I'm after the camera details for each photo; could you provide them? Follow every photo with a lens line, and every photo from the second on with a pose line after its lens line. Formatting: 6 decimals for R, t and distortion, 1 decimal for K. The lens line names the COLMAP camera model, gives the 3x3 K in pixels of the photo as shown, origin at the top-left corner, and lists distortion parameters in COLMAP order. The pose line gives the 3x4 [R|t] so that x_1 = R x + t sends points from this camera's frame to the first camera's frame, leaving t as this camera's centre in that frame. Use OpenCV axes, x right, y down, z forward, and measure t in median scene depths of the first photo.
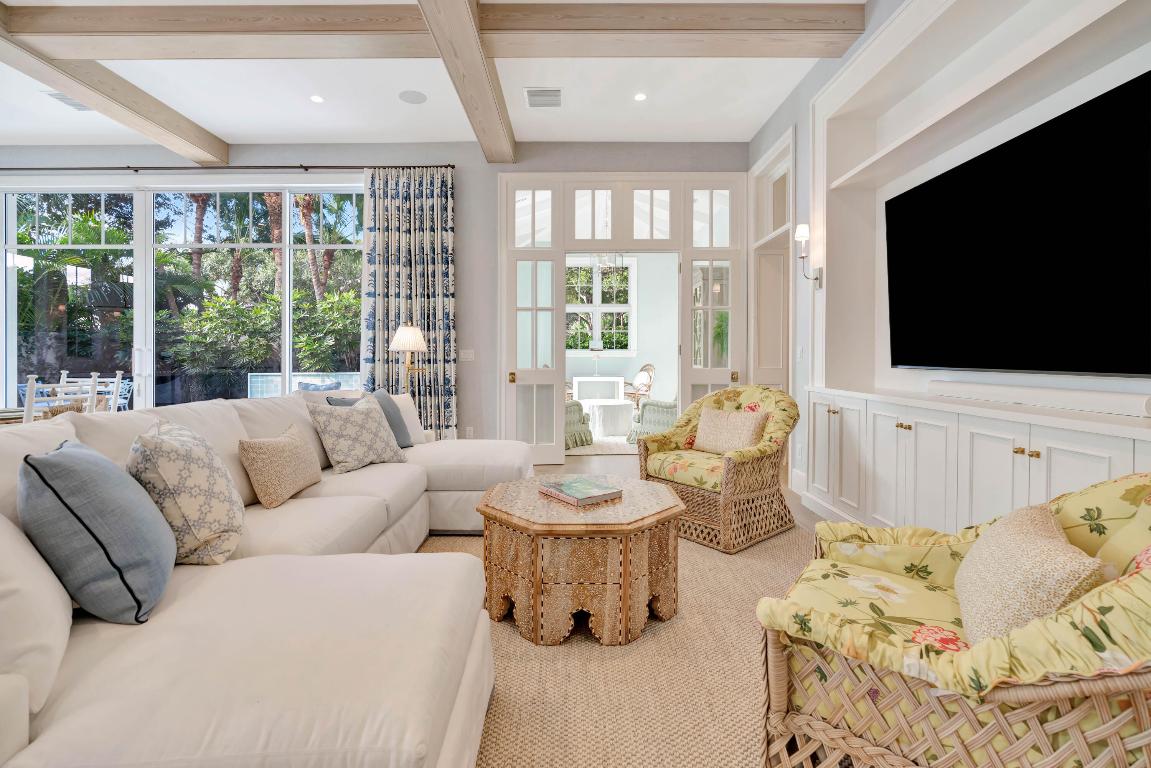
lens RADIAL K [[531.7, 0, 567.5], [0, 531.7, 362.1], [0, 0, 1]] dist [-0.008778, 0.000123]
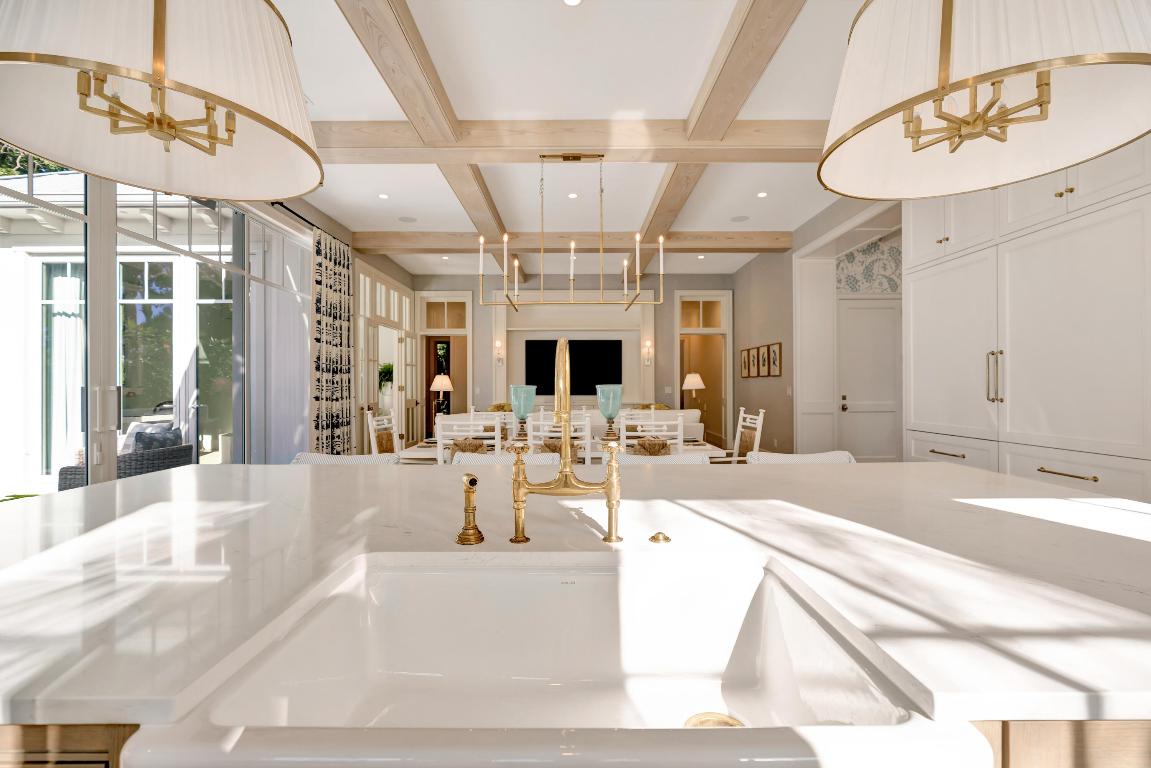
lens RADIAL K [[514.6, 0, 575.5], [0, 514.6, 384.0], [0, 0, 1]] dist [-0.007057, 0.001056]
pose [[-0.006434, 0.002850, 0.999975, -1.461762], [0.011343, 0.999932, -0.002777, -0.023299], [-0.999915, 0.011324, -0.006465, 0.449829]]
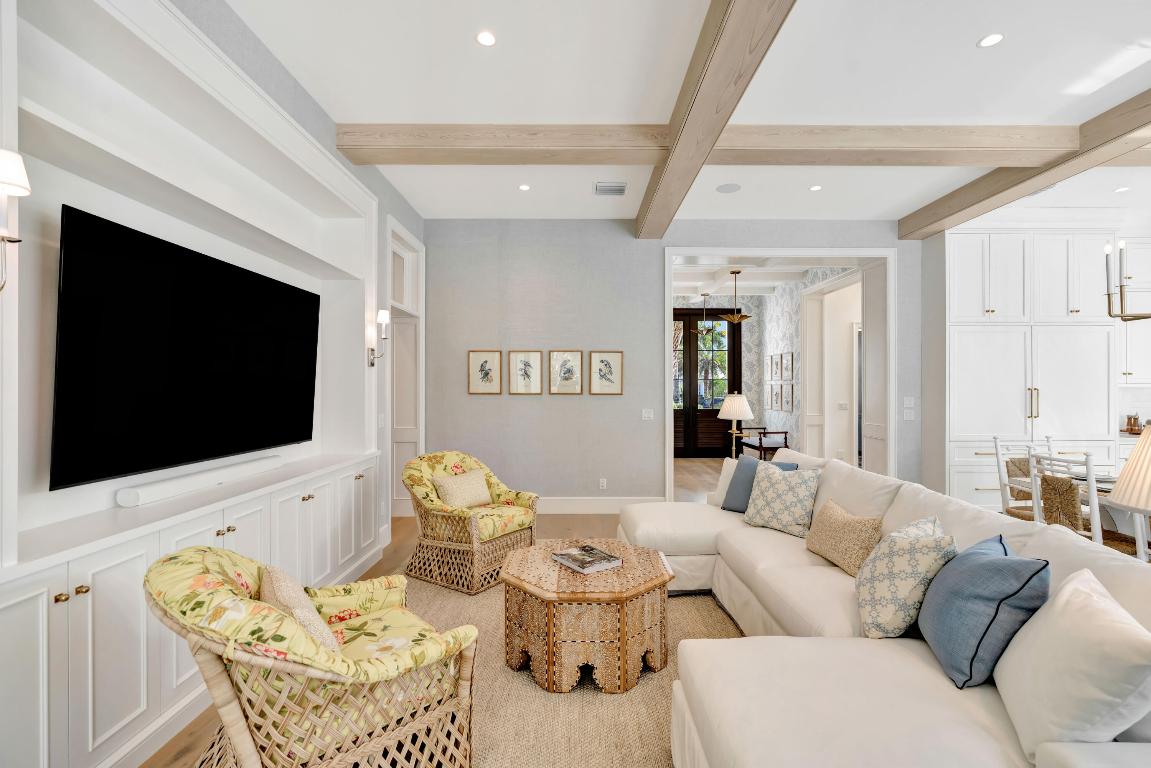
lens RADIAL K [[517.2, 0, 574.2], [0, 517.2, 387.6], [0, 0, 1]] dist [-0.021505, 0.000190]
pose [[-0.999991, -0.000124, 0.004181, 0.024706], [-0.000090, 0.999967, 0.008152, -0.065848], [-0.004182, 0.008152, -0.999958, 0.963369]]
